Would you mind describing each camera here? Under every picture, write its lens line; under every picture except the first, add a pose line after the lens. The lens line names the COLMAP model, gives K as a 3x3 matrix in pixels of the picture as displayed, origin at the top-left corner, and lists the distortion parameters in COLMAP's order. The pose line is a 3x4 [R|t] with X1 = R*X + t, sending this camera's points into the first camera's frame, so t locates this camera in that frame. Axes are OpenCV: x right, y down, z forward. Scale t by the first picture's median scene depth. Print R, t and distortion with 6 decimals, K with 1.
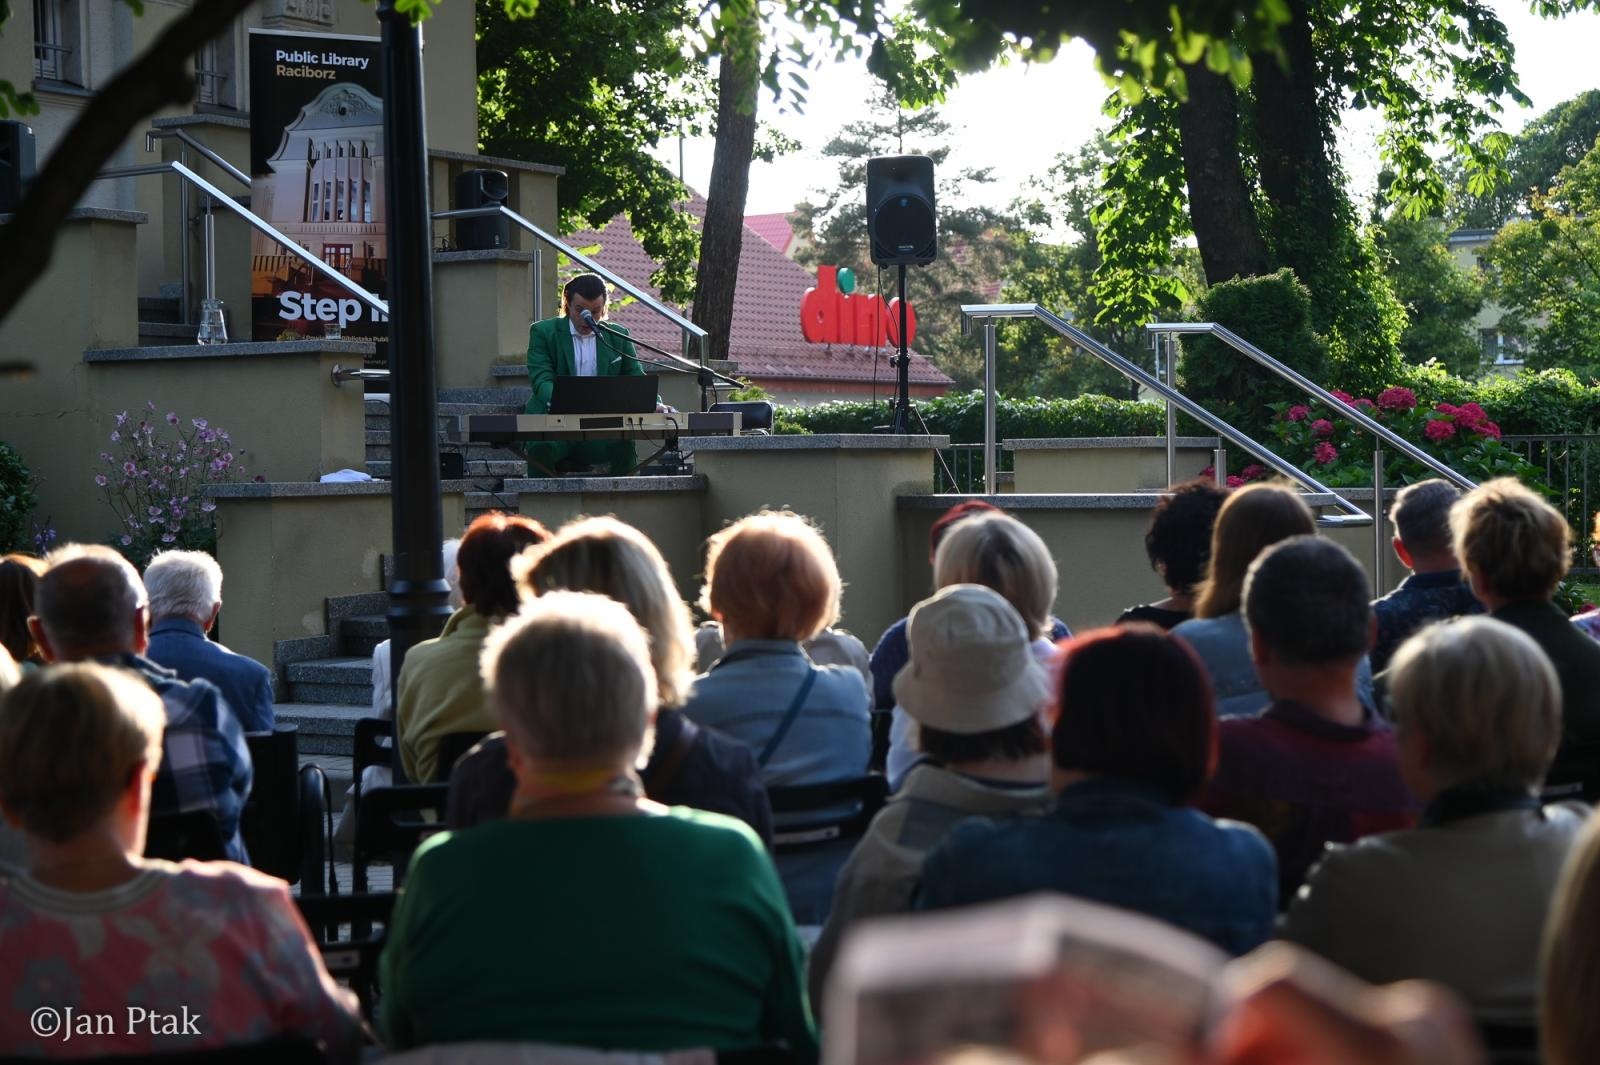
lens RADIAL K [[2744.0, 0, 800.0], [0, 2744.0, 532.5], [0, 0, 1]] dist [-0.012843, 0.070907]
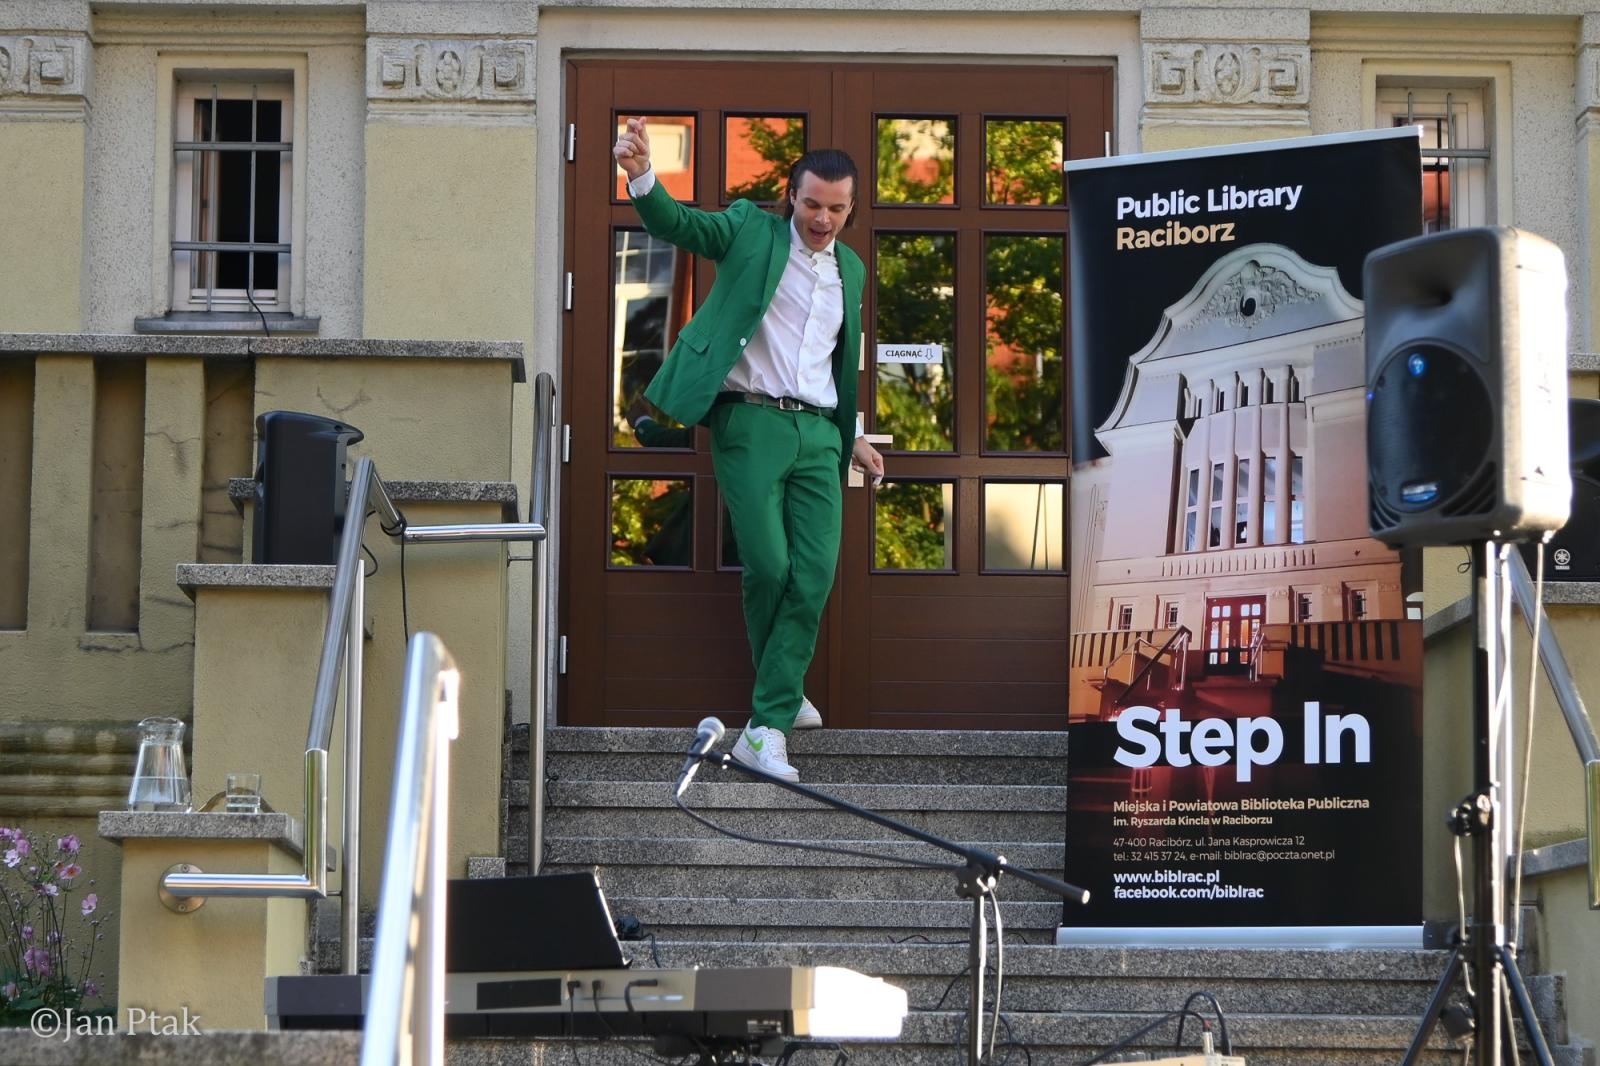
lens RADIAL K [[4361.9, 0, 811.1], [0, 4361.9, 538.4], [0, 0, 1]] dist [-0.042961, 0.344757]
pose [[0.553156, -0.084863, -0.828744, 0.391674], [-0.034152, 0.991652, -0.124339, -0.022818], [0.832377, 0.097082, 0.545640, 0.548576]]
